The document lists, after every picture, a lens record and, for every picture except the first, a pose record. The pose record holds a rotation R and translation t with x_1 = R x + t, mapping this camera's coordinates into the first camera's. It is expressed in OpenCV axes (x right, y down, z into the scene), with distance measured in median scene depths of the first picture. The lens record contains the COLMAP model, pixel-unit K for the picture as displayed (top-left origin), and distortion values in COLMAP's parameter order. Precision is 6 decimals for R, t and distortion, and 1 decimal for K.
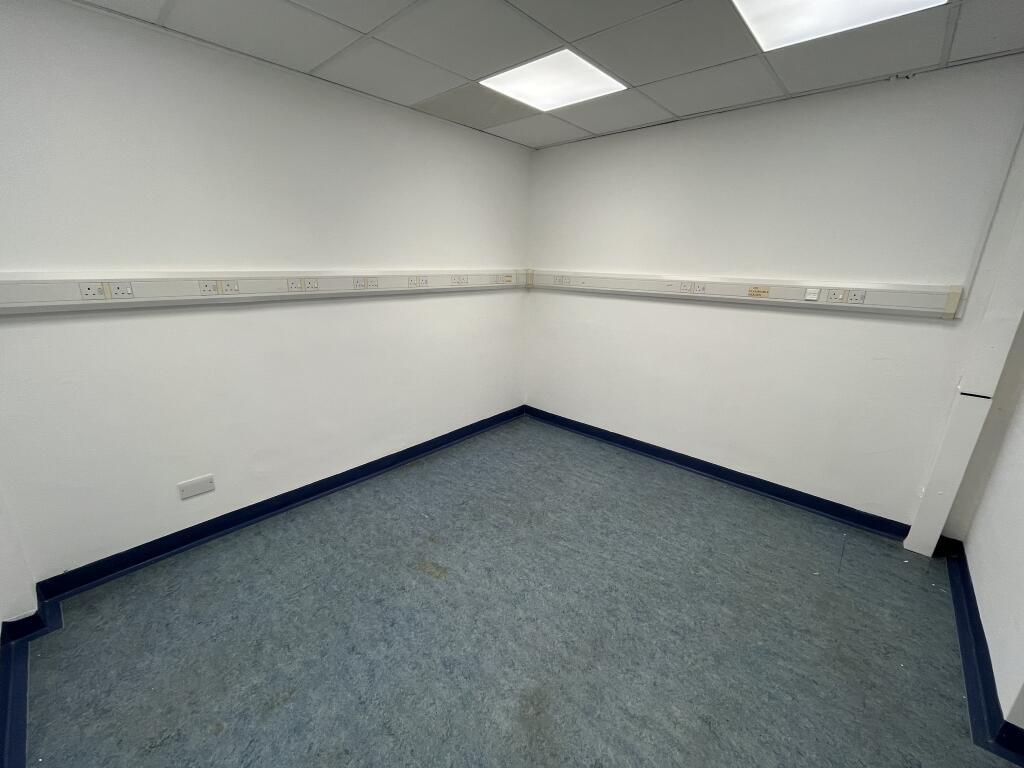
lens RADIAL K [[412.9, 0, 510.6], [0, 412.9, 385.3], [0, 0, 1]] dist [-0.003177, 0.000079]
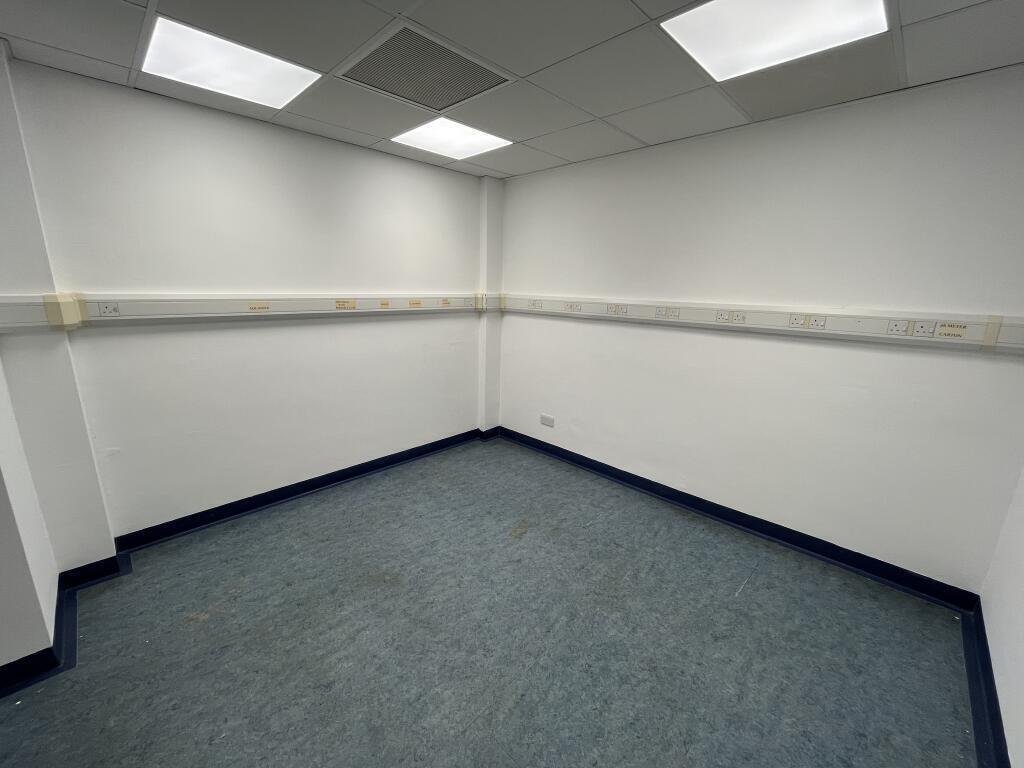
lens RADIAL K [[412.9, 0, 510.4], [0, 412.9, 381.4], [0, 0, 1]] dist [-0.003177, 0.000079]
pose [[-0.043118, 0.209051, -0.976954, 1.018996], [-0.307566, 0.927595, 0.212064, -0.251827], [0.950549, 0.309622, 0.024301, 0.877522]]
